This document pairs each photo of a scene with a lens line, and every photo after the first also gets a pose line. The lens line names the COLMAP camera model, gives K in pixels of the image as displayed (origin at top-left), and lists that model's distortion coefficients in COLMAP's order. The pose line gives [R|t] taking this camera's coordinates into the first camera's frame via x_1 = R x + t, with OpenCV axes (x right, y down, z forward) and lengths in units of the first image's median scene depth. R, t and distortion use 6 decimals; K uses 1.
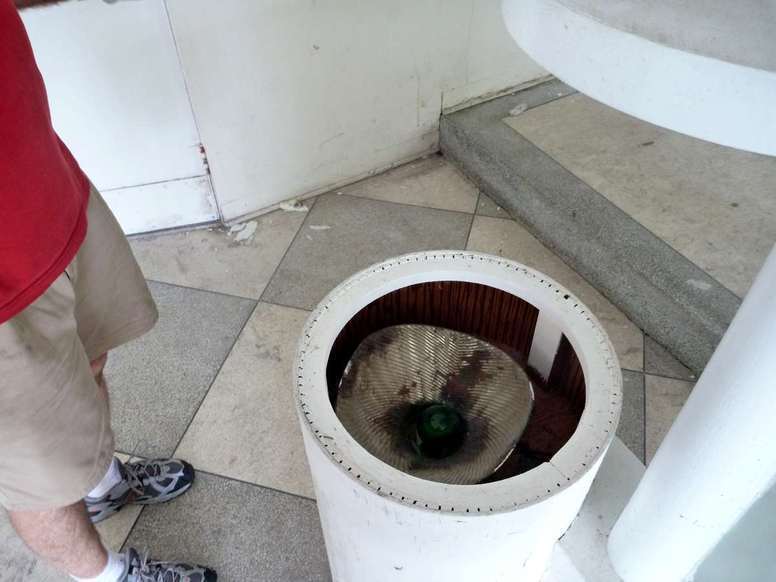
lens RADIAL K [[641.5, 0, 386.0], [0, 641.5, 292.2], [0, 0, 1]] dist [-0.028484, -0.007012]
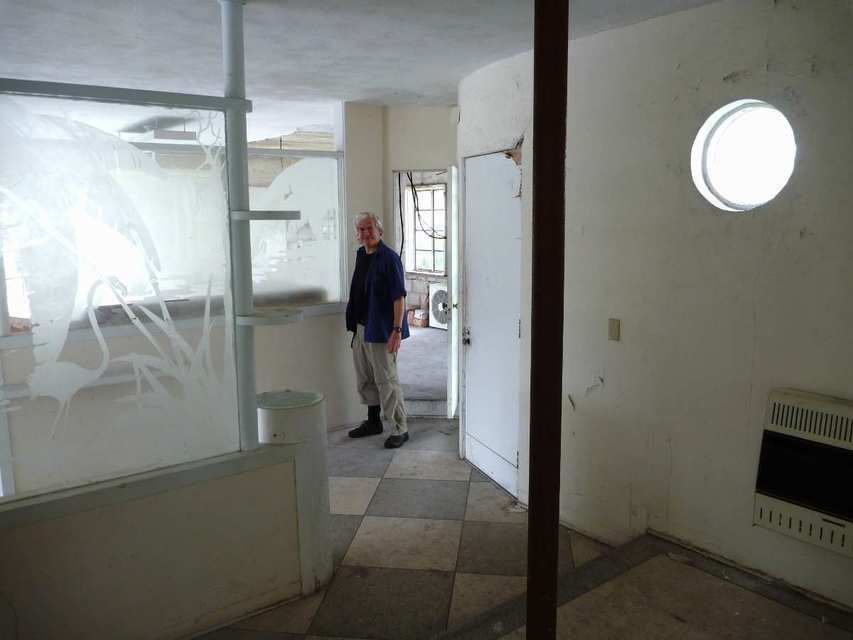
lens RADIAL K [[705.1, 0, 424.3], [0, 705.1, 321.3], [0, 0, 1]] dist [-0.028484, -0.007012]
pose [[0.114759, 0.160211, -0.980389, 1.362855], [-0.702248, 0.711120, 0.034007, -0.310607], [0.702622, 0.684574, 0.194115, 0.110216]]
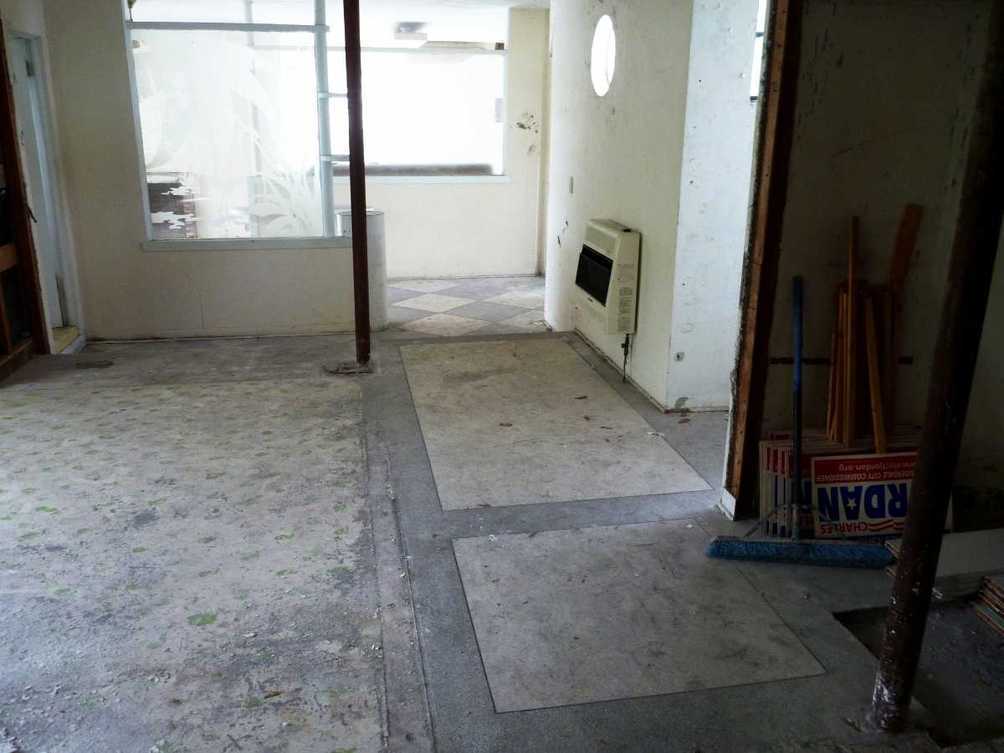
lens RADIAL K [[829.9, 0, 499.4], [0, 829.9, 378.0], [0, 0, 1]] dist [-0.028484, -0.007012]
pose [[-0.345318, 0.288478, -0.893049, 2.330587], [-0.676271, 0.583295, 0.449915, -1.121571], [0.650702, 0.759307, -0.006333, 0.967962]]
